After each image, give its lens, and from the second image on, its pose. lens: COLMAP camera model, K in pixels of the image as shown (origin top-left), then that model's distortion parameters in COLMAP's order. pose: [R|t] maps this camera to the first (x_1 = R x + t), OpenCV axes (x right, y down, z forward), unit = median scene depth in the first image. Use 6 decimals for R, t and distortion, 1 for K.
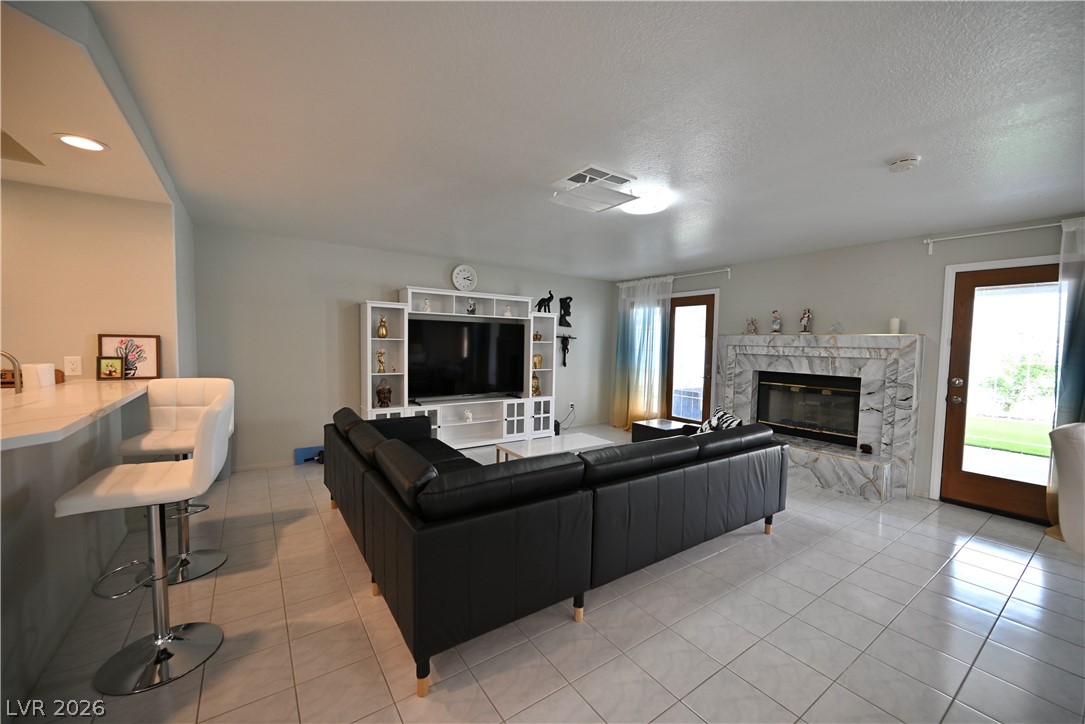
lens RADIAL K [[422.3, 0, 544.5], [0, 422.3, 361.7], [0, 0, 1]] dist [-0.001040, -0.000123]
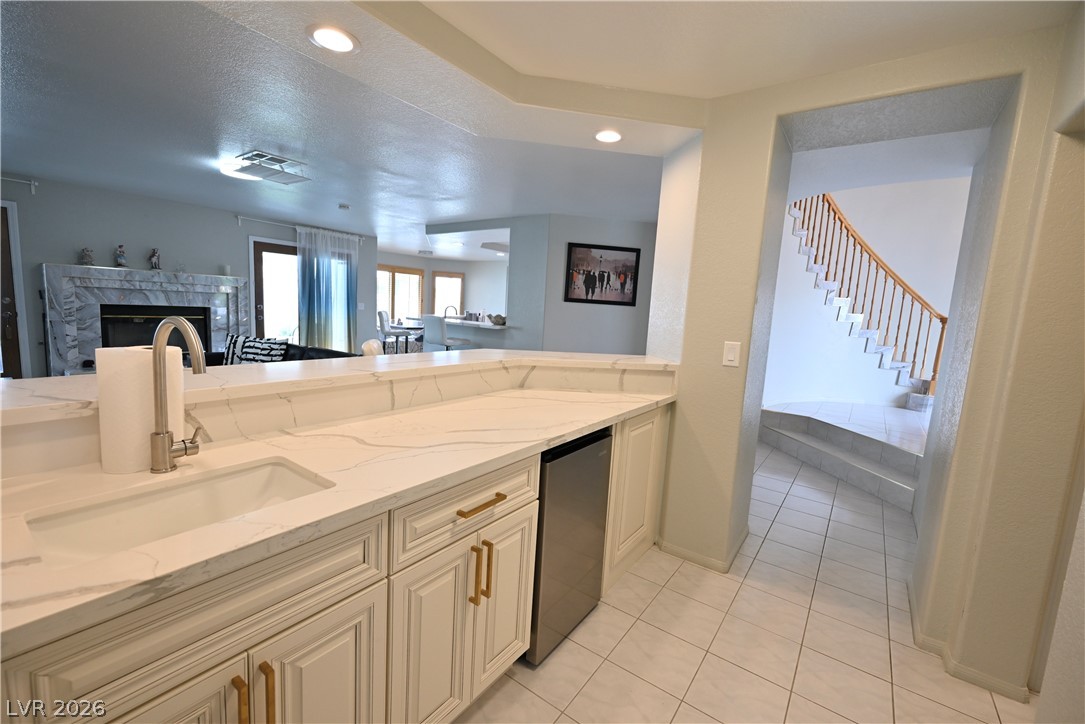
lens RADIAL K [[452.8, 0, 548.0], [0, 452.8, 365.7], [0, 0, 1]] dist [-0.002137, 0.000148]
pose [[-0.329089, -0.159653, 0.930705, -0.878696], [-0.016937, 0.986443, 0.163225, -0.028274], [-0.944147, 0.037953, -0.327332, 0.387797]]
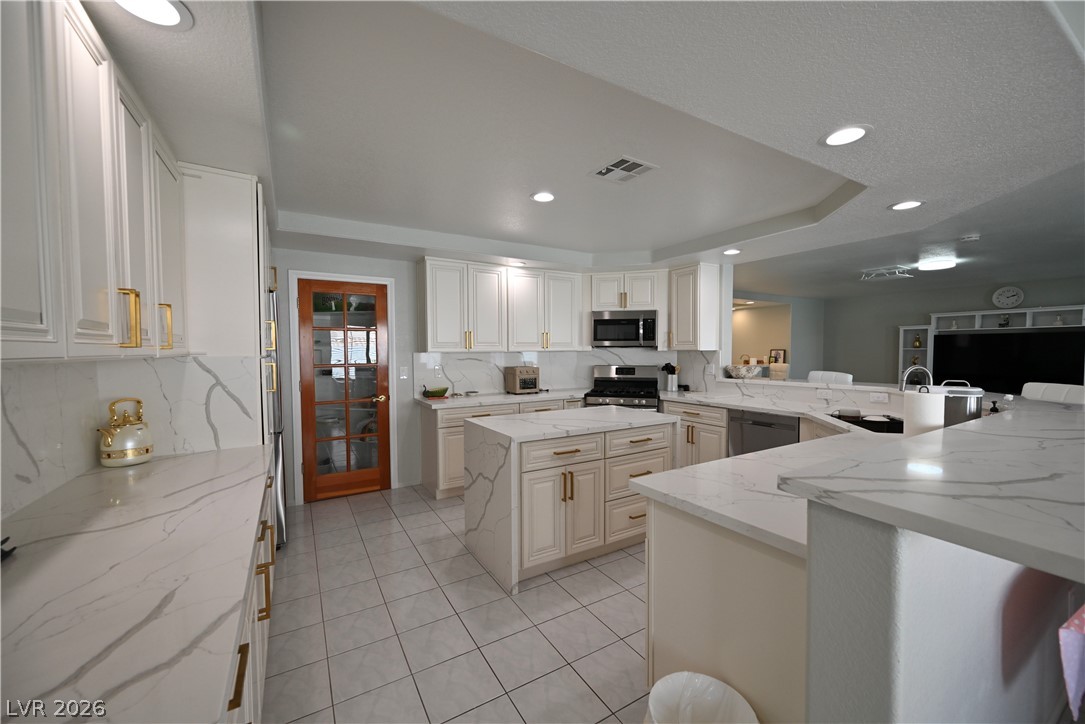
lens RADIAL K [[450.2, 0, 548.0], [0, 450.2, 368.0], [0, 0, 1]] dist [-0.001157, 0.000293]
pose [[-0.035238, 0.018984, -0.999199, 1.346659], [-0.045858, 0.998736, 0.020592, 0.046041], [0.998326, 0.046547, -0.034322, -0.313707]]
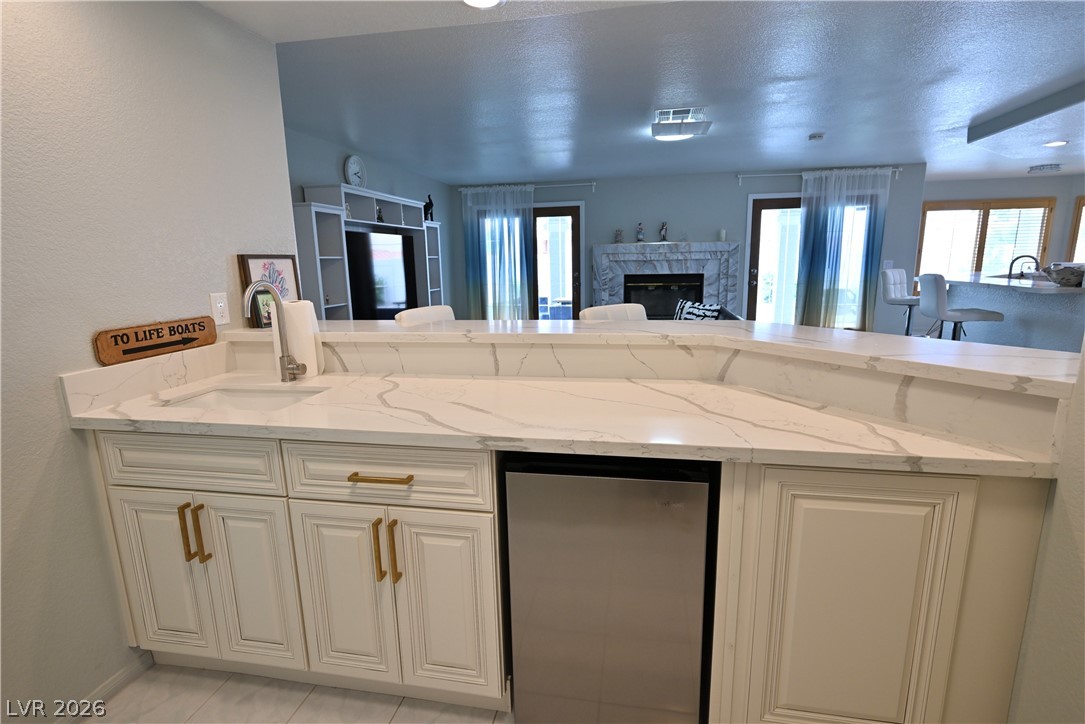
lens RADIAL K [[534.7, 0, 542.4], [0, 534.7, 361.1], [0, 0, 1]] dist [-0.001224, 0.000048]
pose [[0.719802, -0.163924, 0.674547, -0.750043], [0.066890, 0.983576, 0.167645, -0.008009], [-0.690949, -0.075551, 0.718945, 0.068827]]
